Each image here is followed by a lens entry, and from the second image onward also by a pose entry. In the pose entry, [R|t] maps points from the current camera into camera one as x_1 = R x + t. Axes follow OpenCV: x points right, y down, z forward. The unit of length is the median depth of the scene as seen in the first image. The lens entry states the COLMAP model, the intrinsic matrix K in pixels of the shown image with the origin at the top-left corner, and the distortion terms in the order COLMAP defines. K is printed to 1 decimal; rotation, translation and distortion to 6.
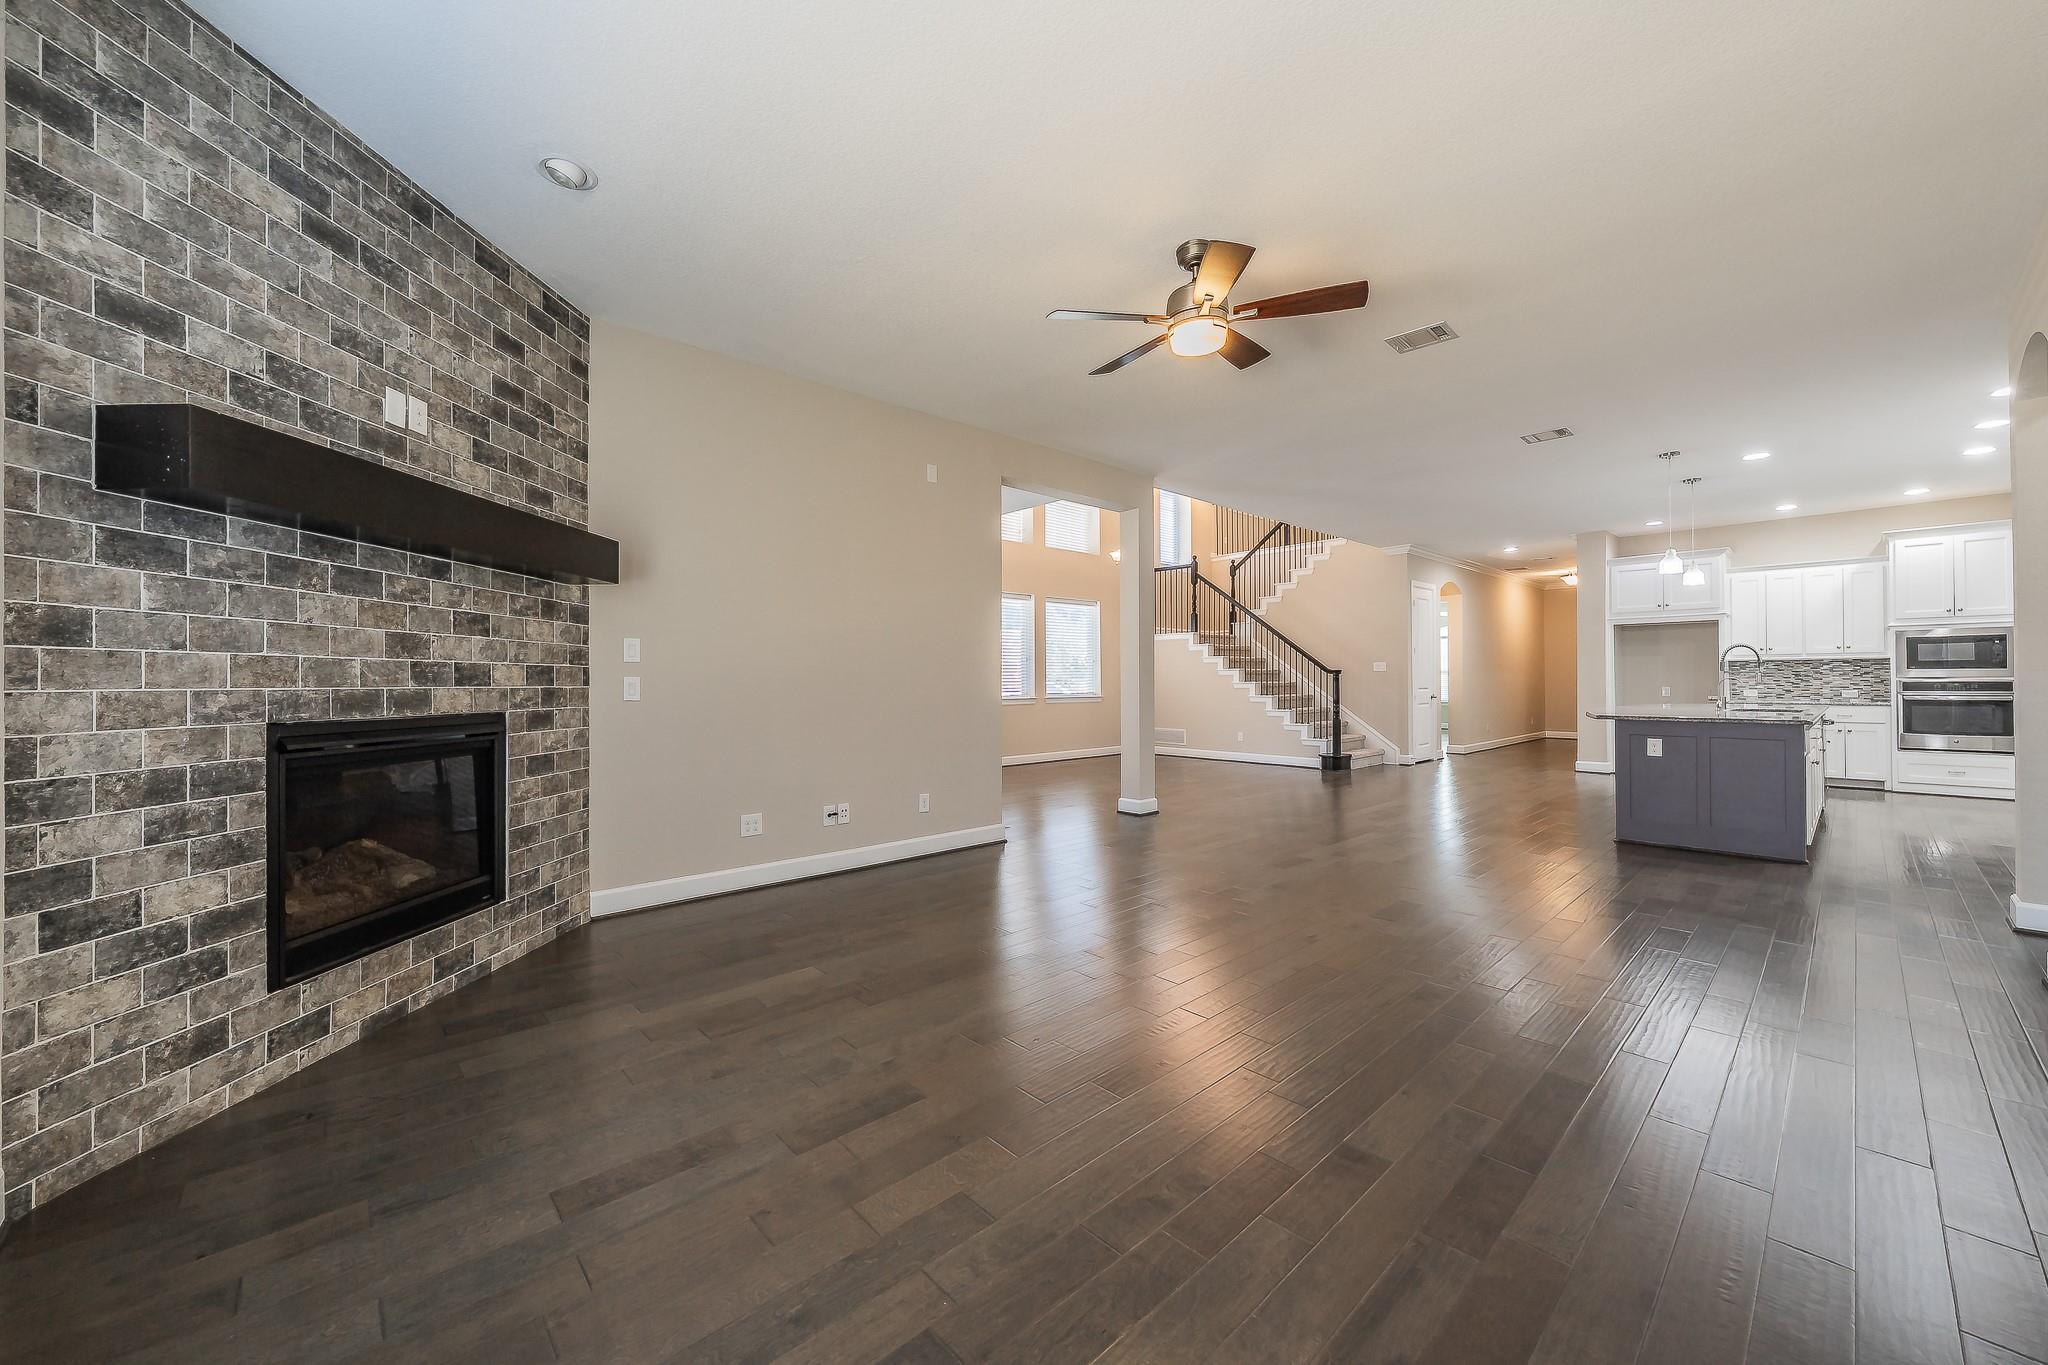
lens RADIAL K [[769.9, 0, 1013.7], [0, 769.9, 676.5], [0, 0, 1]] dist [0.000093, 0.000210]
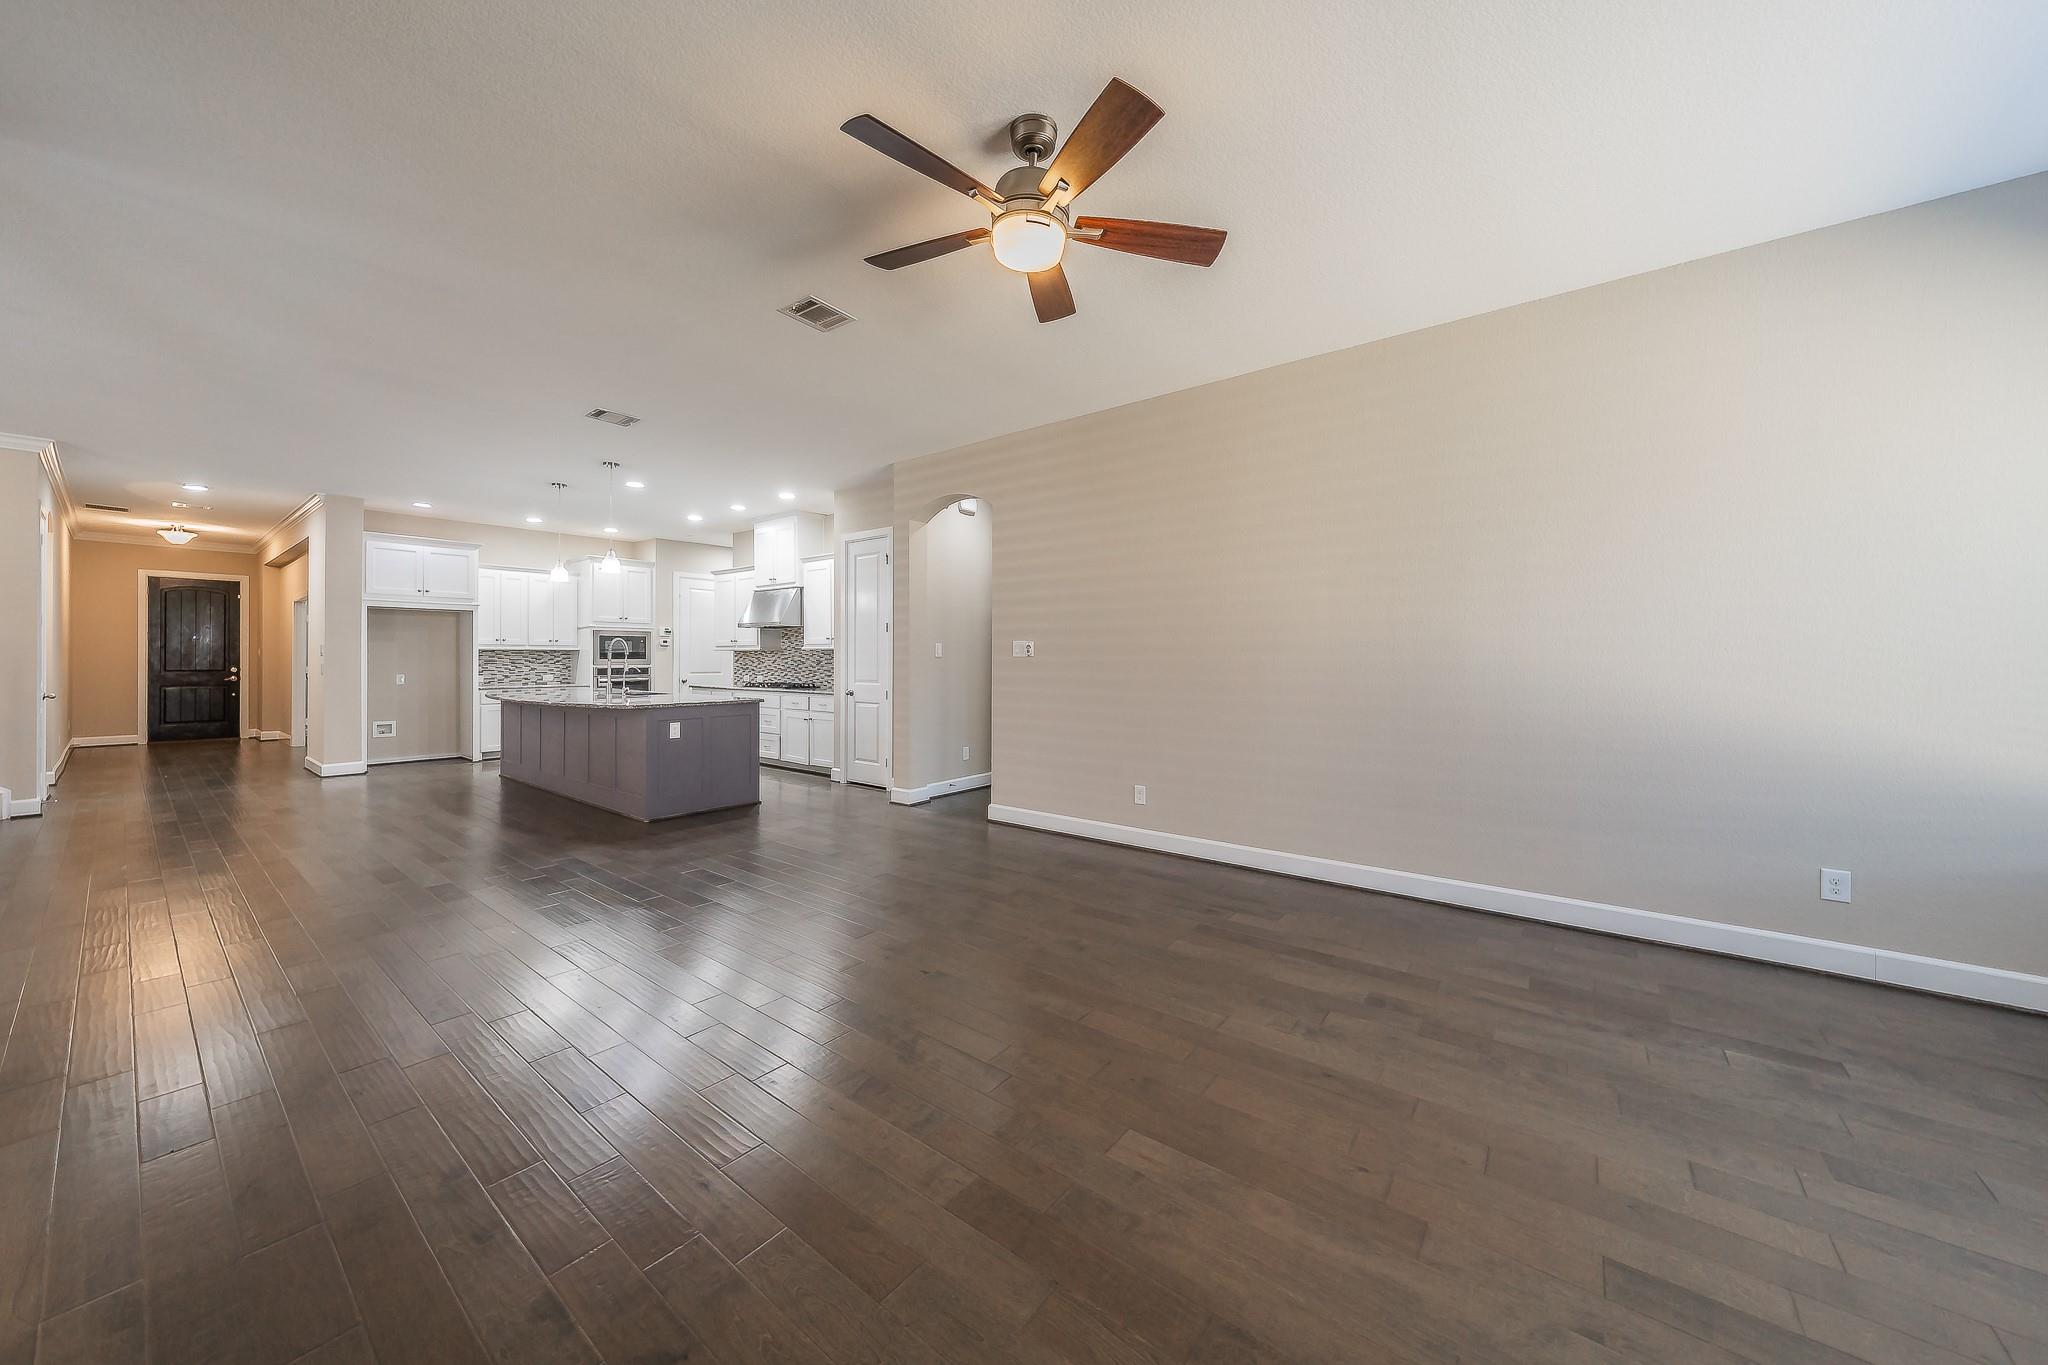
lens RADIAL K [[710.7, 0, 1021.8], [0, 710.7, 658.0], [0, 0, 1]] dist [-0.000058, 0.000036]
pose [[-0.168663, 0.006680, 0.985651, -0.462117], [-0.006376, 0.999949, -0.007868, -0.014418], [-0.985653, -0.007612, -0.168611, 1.111656]]
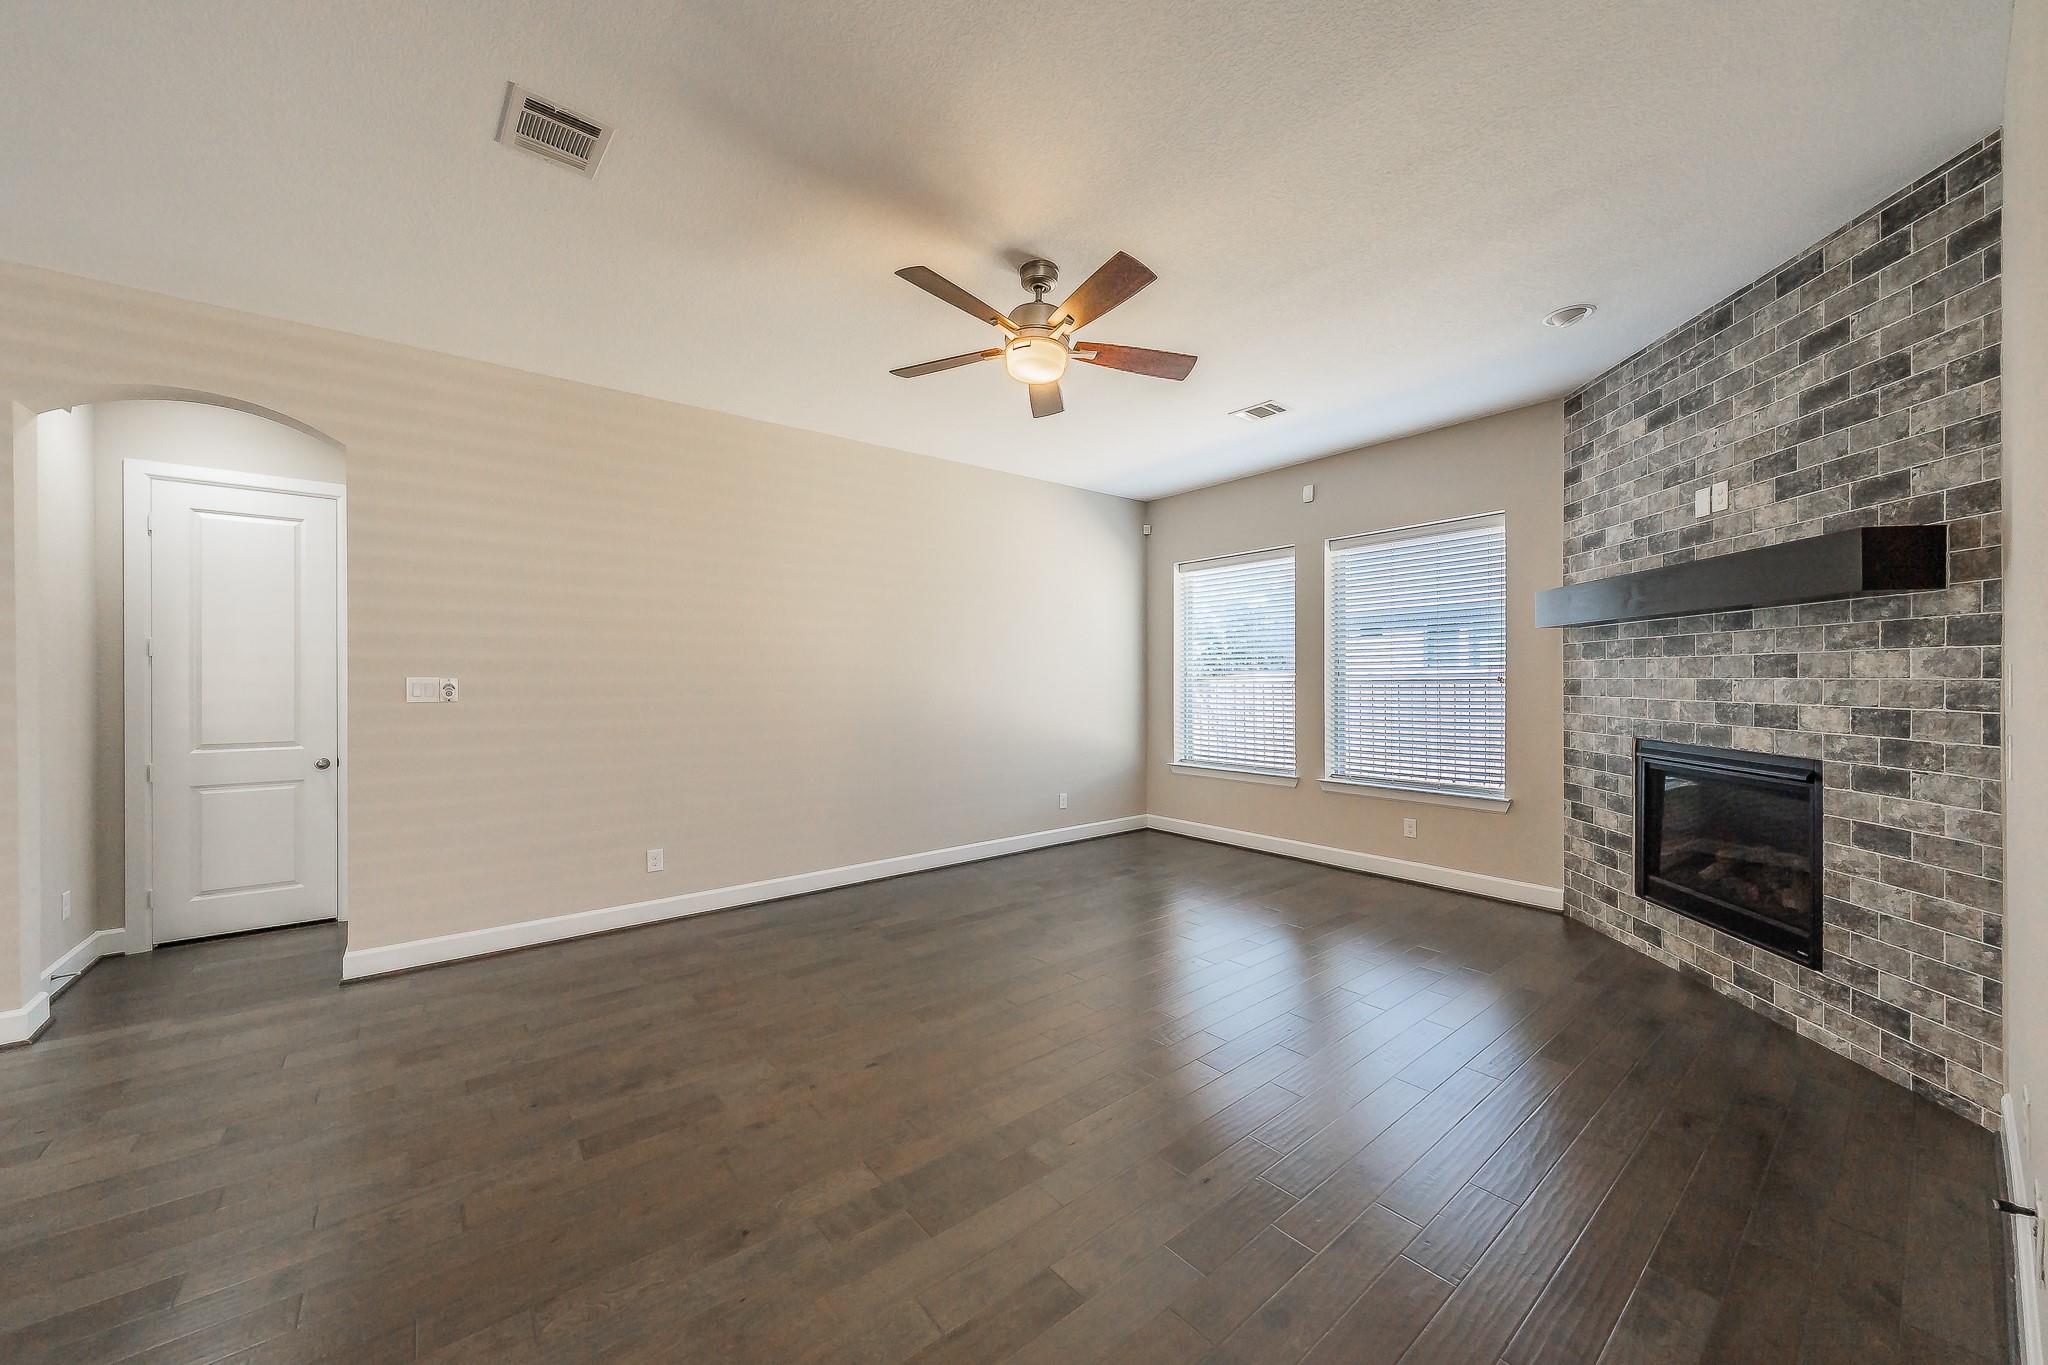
lens RADIAL K [[744.2, 0, 1021.0], [0, 744.2, 682.0], [0, 0, 1]] dist [-0.000293, 0.000320]
pose [[-0.998086, 0.008964, 0.061191, 0.201056], [0.008799, 0.999957, -0.002977, -0.048949], [-0.061215, -0.002432, -0.998122, 1.876422]]
